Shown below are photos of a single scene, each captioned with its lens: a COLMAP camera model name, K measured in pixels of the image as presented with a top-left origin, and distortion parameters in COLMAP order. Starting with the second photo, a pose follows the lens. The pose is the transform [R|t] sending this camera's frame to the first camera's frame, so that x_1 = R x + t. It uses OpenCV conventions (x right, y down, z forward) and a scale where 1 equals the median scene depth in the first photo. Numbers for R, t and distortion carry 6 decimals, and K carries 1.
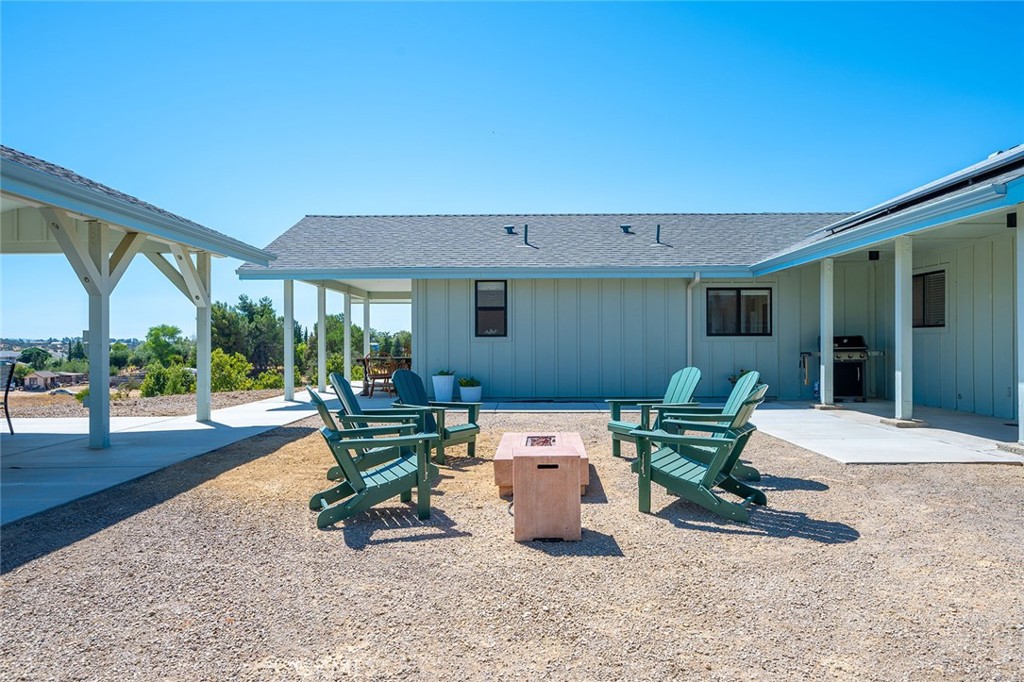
lens RADIAL K [[702.8, 0, 512.0], [0, 702.8, 341.0], [0, 0, 1]] dist [0.010402, 0.002464]
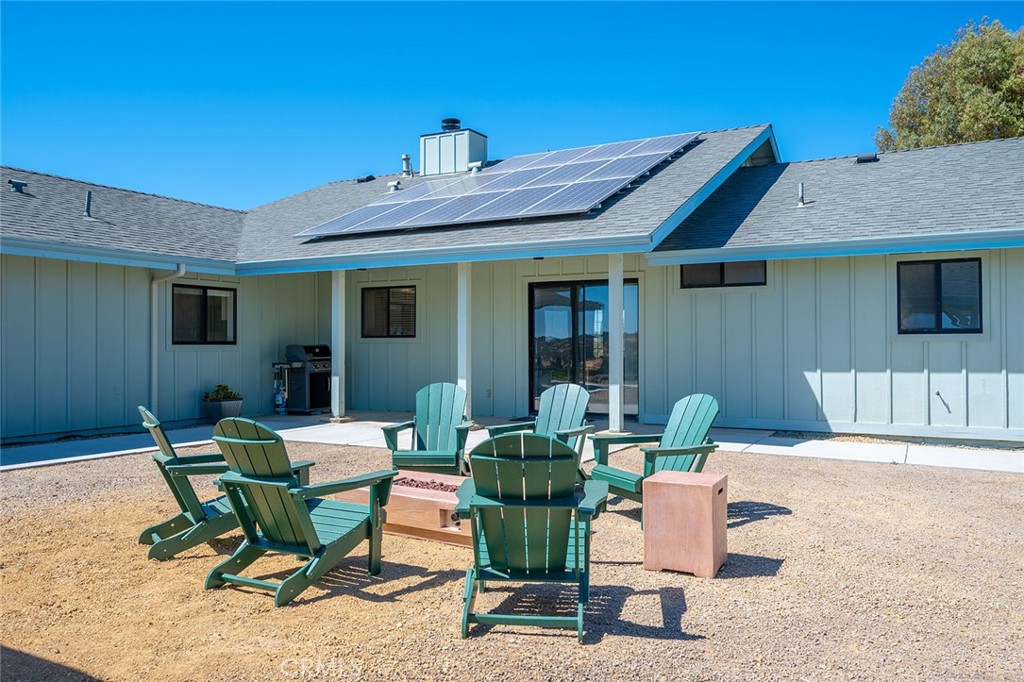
lens RADIAL K [[789.0, 0, 512.0], [0, 789.0, 341.0], [0, 0, 1]] dist [0.005363, 0.001285]
pose [[0.471704, 0.008269, 0.881718, -0.345501], [-0.000723, 0.999959, -0.008991, -0.003312], [-0.881757, 0.003604, 0.471691, 0.256172]]
